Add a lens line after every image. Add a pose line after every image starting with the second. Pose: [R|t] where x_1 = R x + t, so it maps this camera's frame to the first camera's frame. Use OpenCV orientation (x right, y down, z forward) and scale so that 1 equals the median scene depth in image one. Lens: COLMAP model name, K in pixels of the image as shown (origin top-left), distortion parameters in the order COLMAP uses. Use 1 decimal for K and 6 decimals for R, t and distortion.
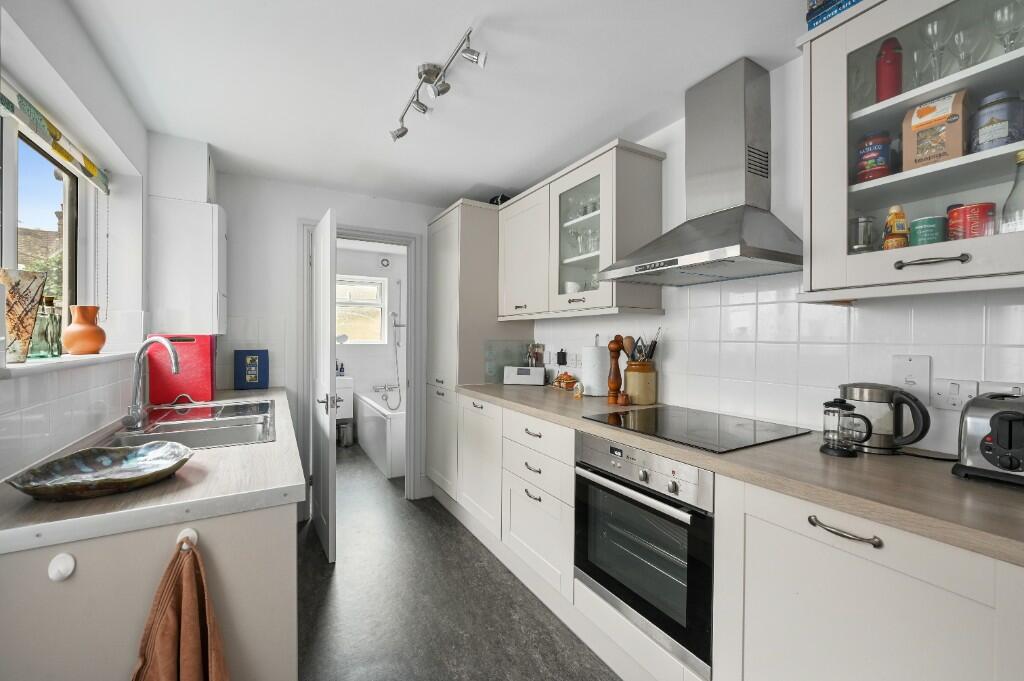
lens RADIAL K [[415.7, 0, 507.1], [0, 415.7, 338.6], [0, 0, 1]] dist [-0.004638, 0.000022]
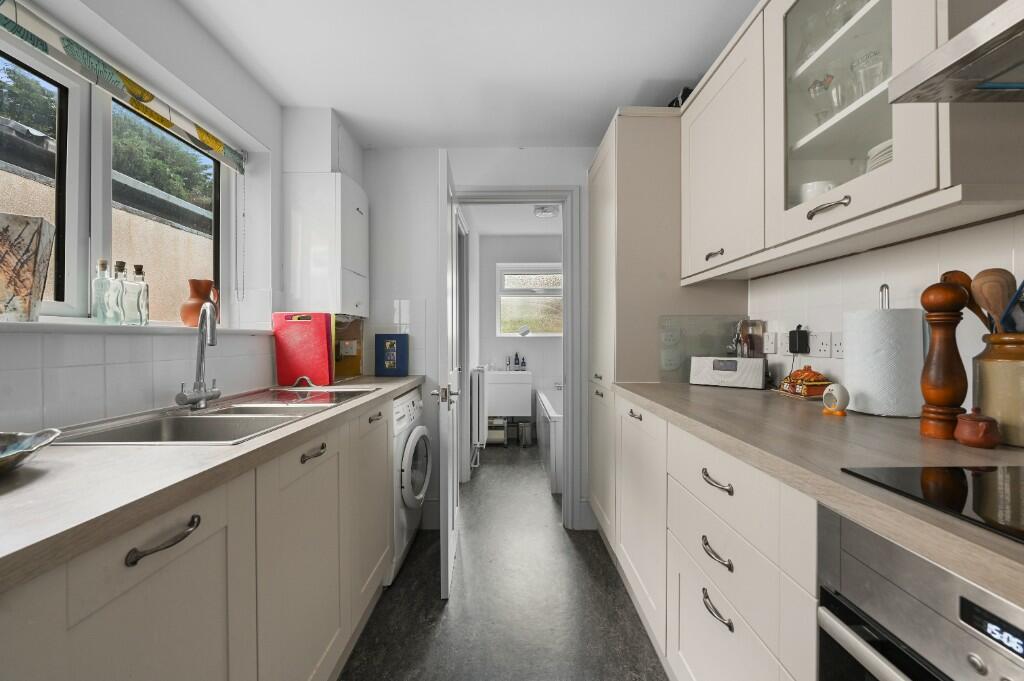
lens RADIAL K [[415.7, 0, 507.1], [0, 415.7, 338.6], [0, 0, 1]] dist [-0.004638, 0.000022]
pose [[0.871056, -0.005985, -0.491146, 0.076375], [0.003972, 0.999979, -0.005140, 0.053153], [0.491167, 0.002526, 0.871062, 0.392453]]
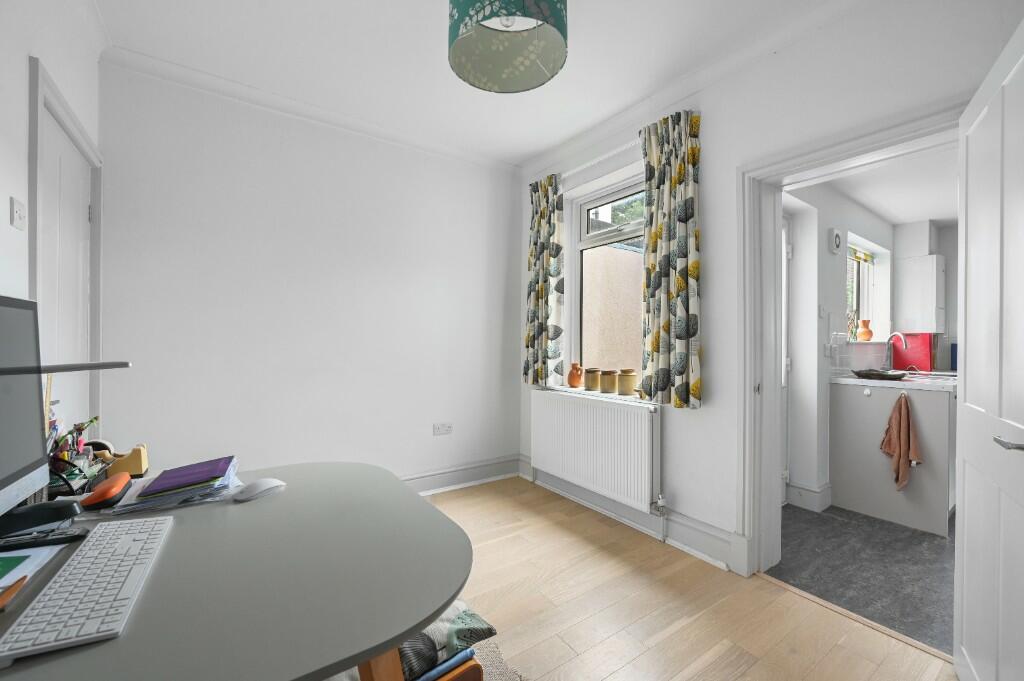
lens RADIAL K [[415.7, 0, 507.1], [0, 415.7, 338.6], [0, 0, 1]] dist [-0.004638, 0.000022]
pose [[0.105149, 0.000179, -0.994457, 0.795362], [-0.011617, 0.999932, -0.001049, 0.036460], [0.994389, 0.011663, 0.105143, -0.911544]]
